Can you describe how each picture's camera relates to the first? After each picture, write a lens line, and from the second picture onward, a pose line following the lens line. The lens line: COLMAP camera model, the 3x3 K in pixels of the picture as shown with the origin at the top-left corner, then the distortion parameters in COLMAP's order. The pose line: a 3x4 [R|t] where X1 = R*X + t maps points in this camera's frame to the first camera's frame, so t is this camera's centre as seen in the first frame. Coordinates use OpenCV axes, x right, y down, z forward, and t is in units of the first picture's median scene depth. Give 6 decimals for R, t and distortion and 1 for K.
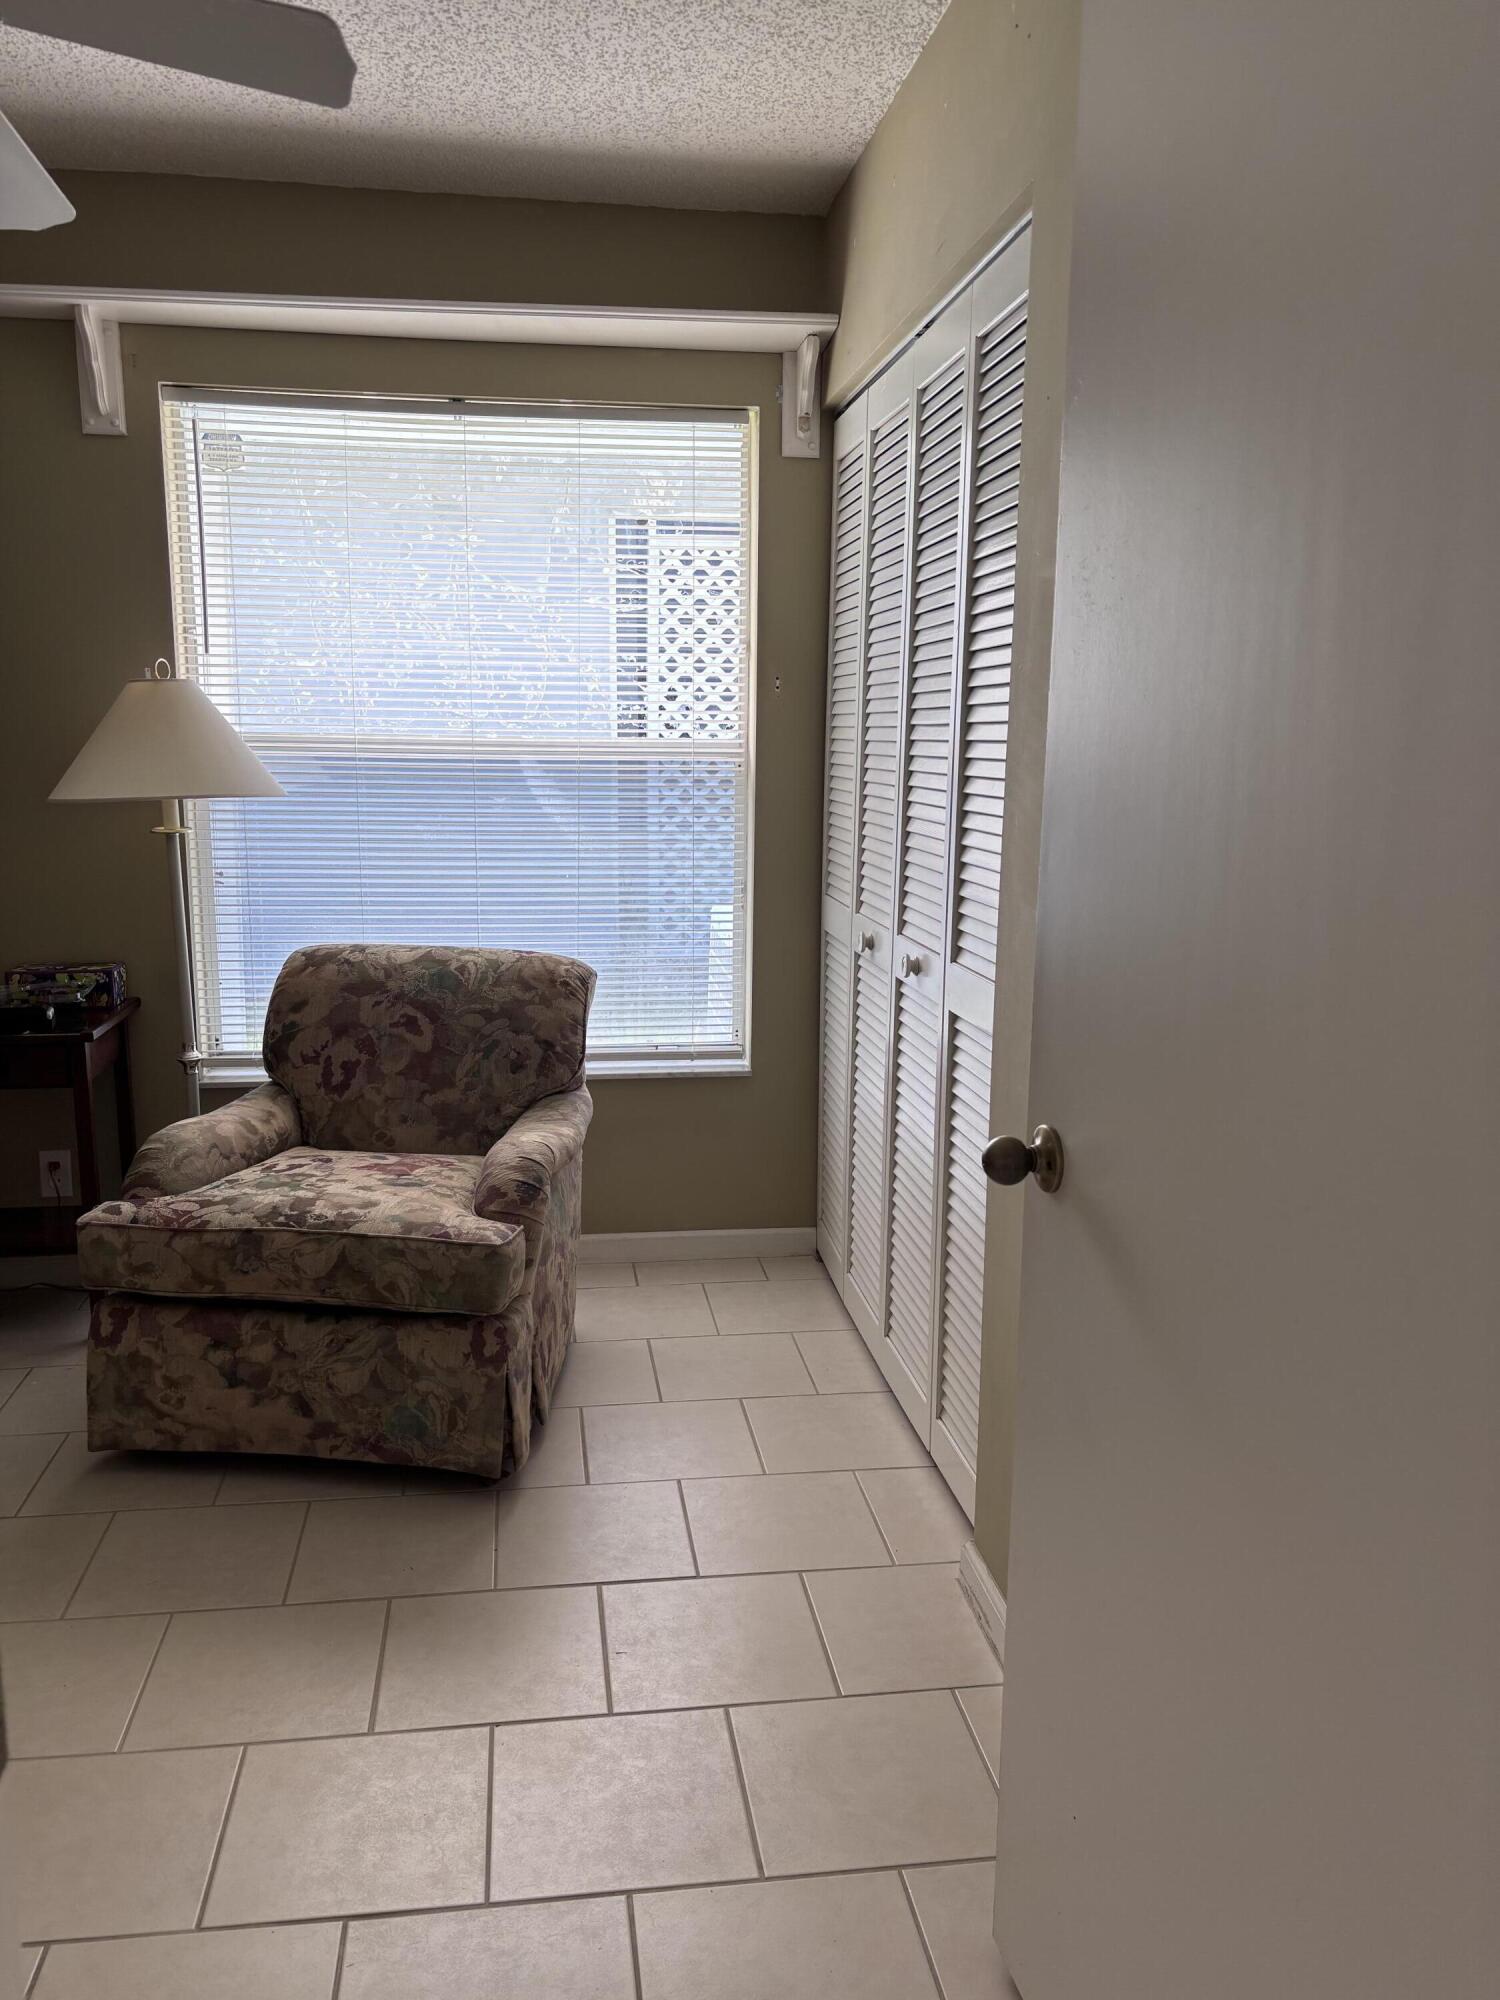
lens RADIAL K [[1506.1, 0, 745.8], [0, 1506.1, 1004.9], [0, 0, 1]] dist [0.045351, -0.057423]
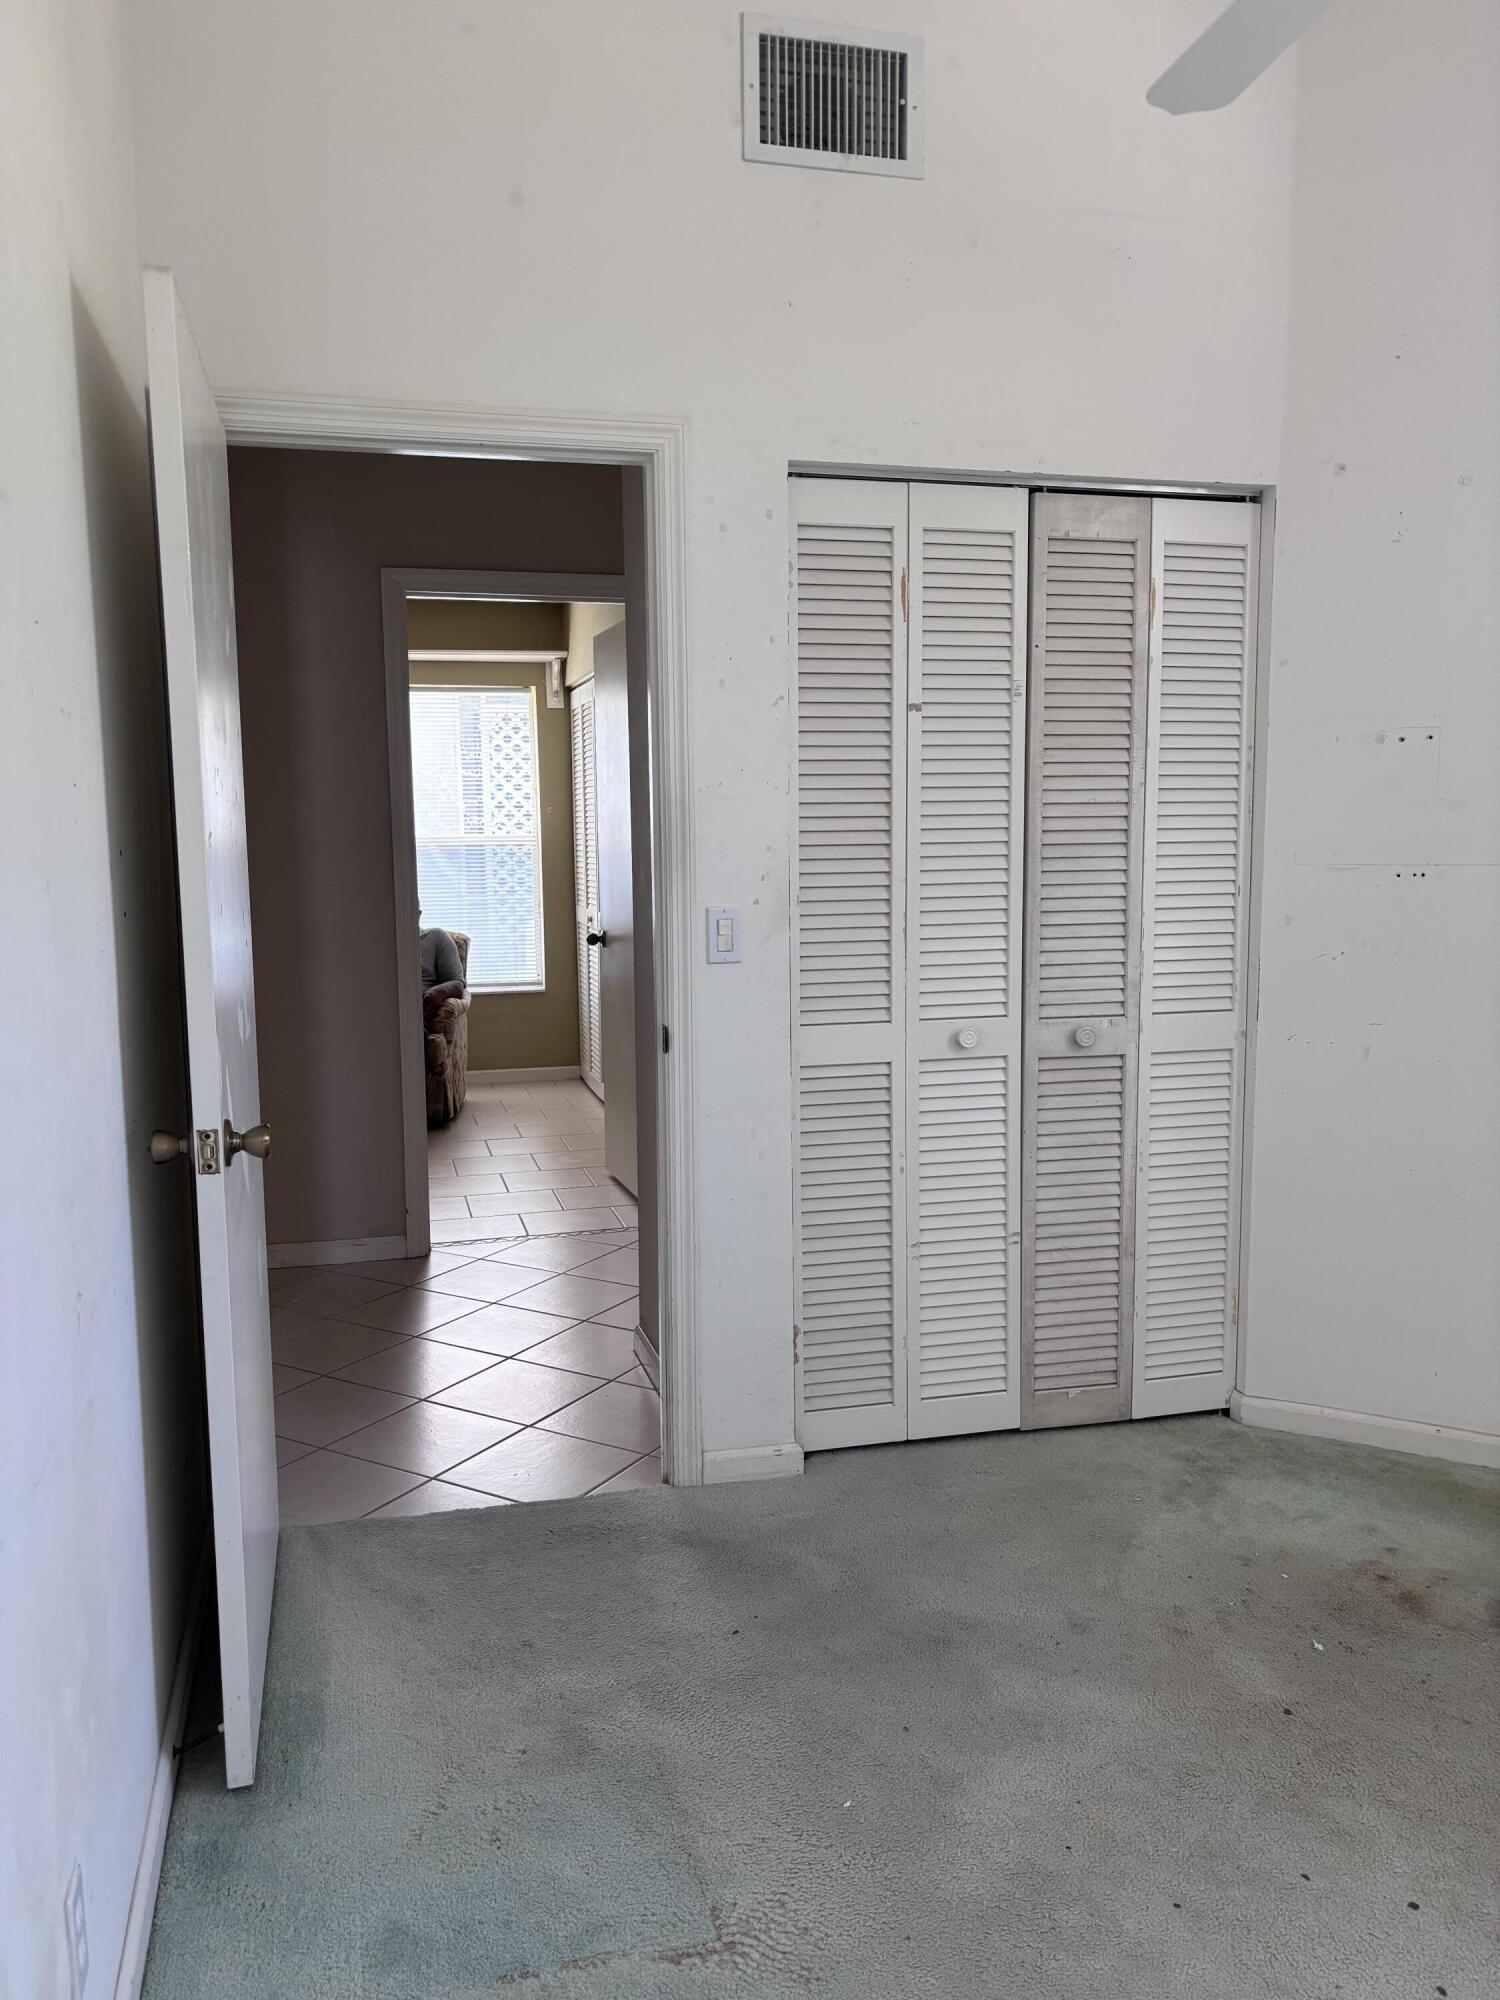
lens RADIAL K [[1506.1, 0, 745.8], [0, 1506.1, 1004.9], [0, 0, 1]] dist [0.045351, -0.057423]
pose [[0.993376, -0.039297, 0.107979, 0.062443], [0.045732, 0.997281, -0.057779, 0.232459], [-0.105415, 0.062334, 0.992473, -1.308562]]
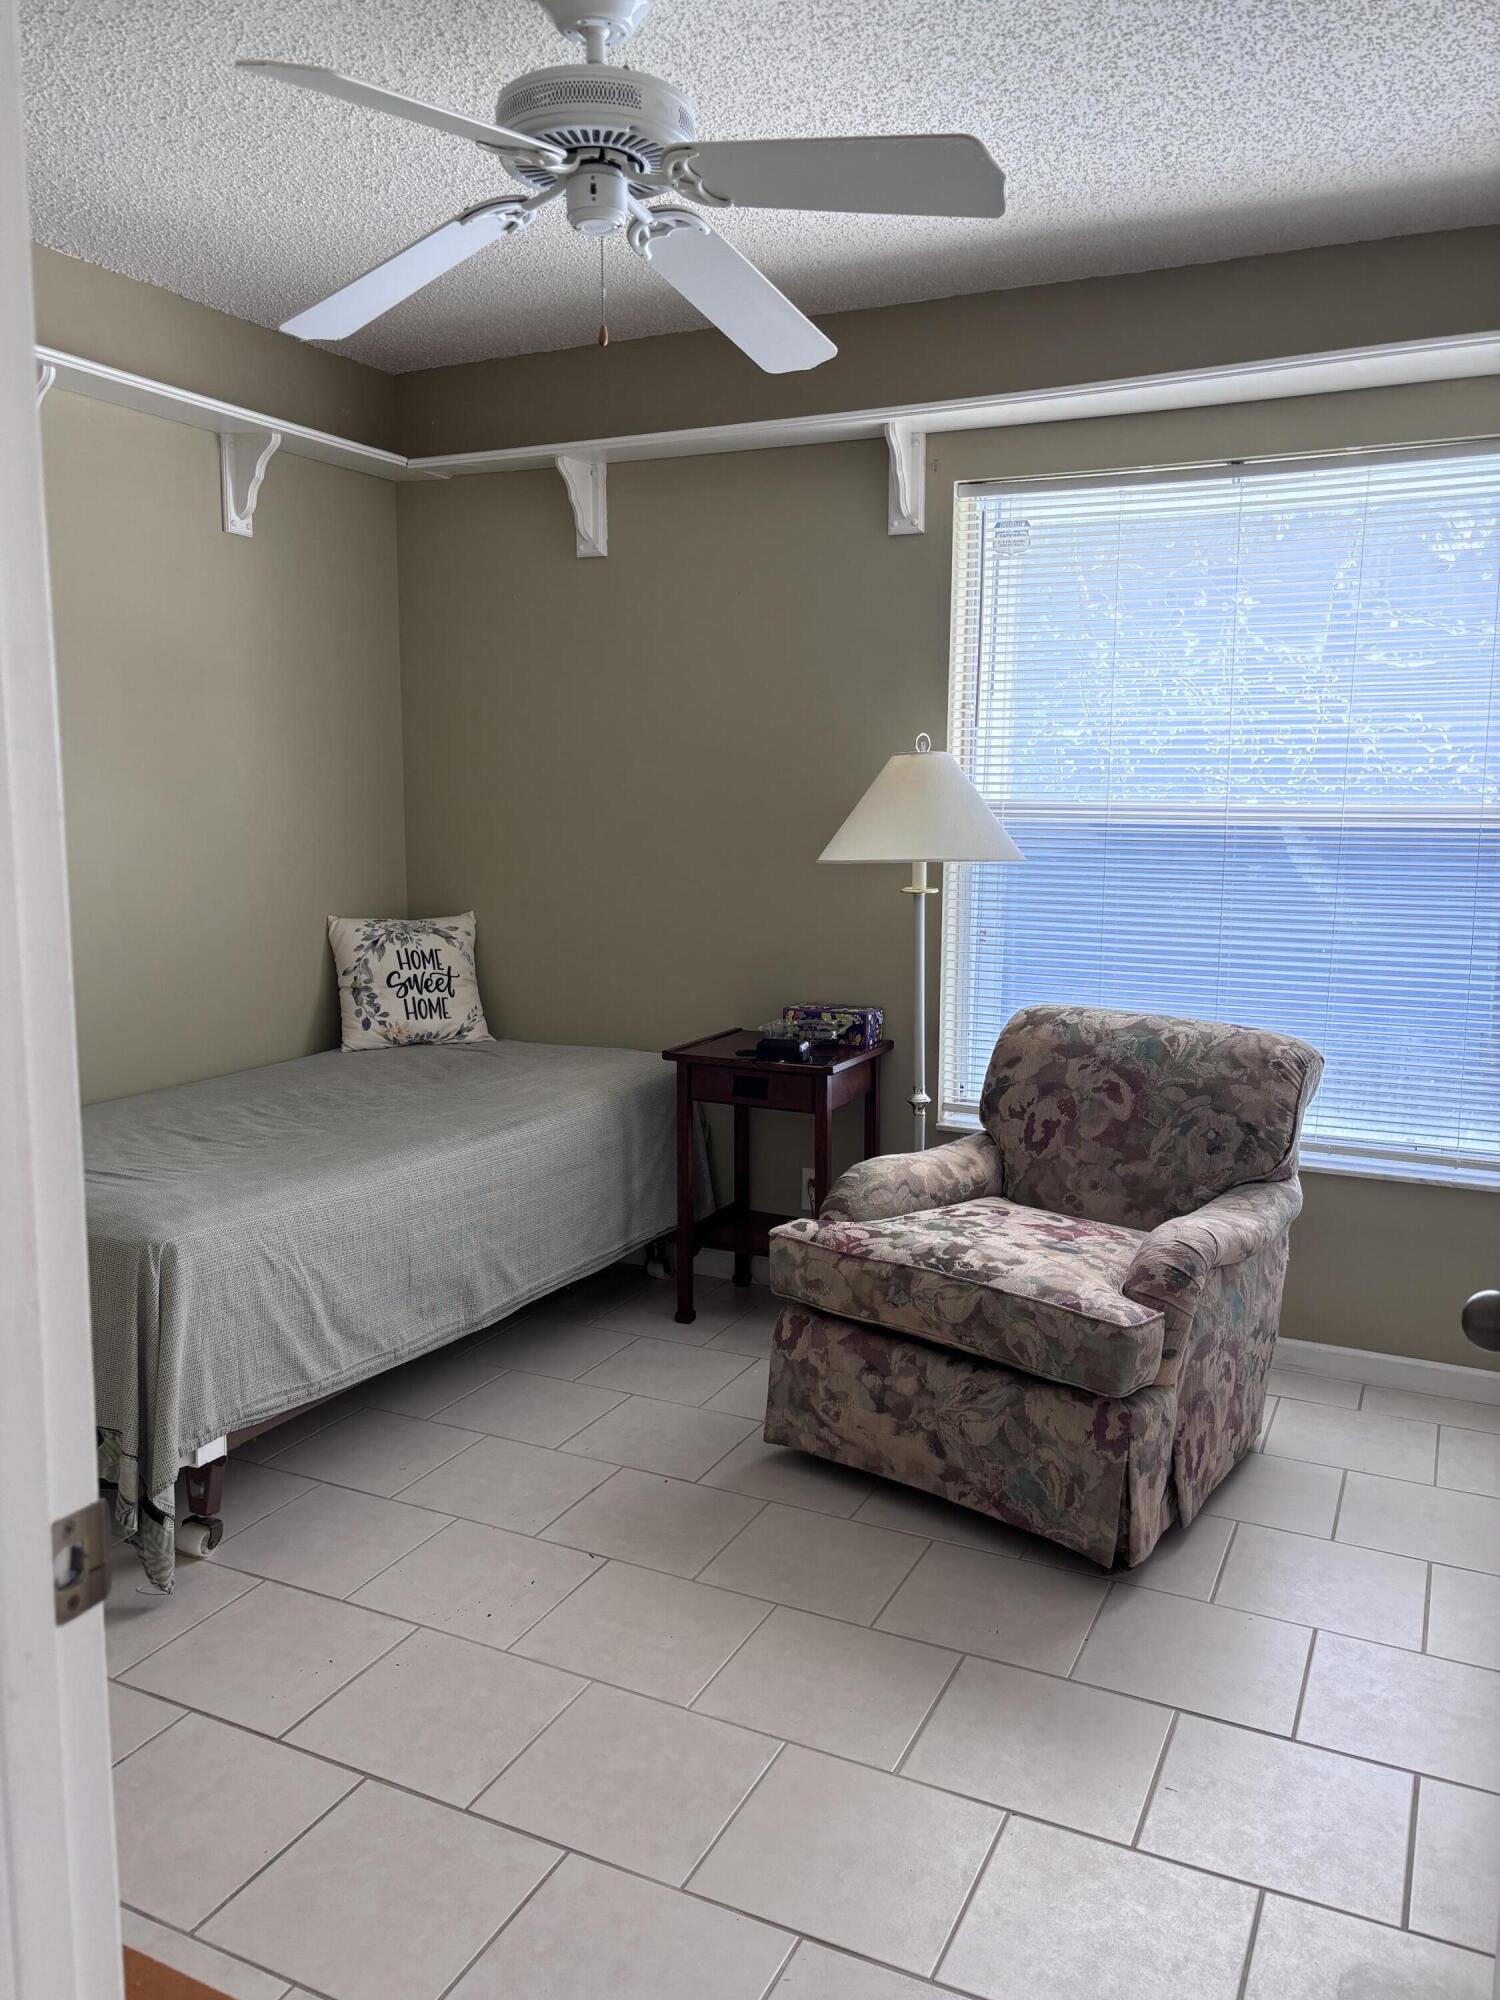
lens RADIAL K [[1511.0, 0, 759.2], [0, 1511.0, 993.1], [0, 0, 1]] dist [0.048317, -0.063364]
pose [[0.832029, 0.071367, -0.550123, 0.128746], [-0.098277, 0.994967, -0.019560, -0.008894], [0.545958, 0.070339, 0.834855, 0.036518]]
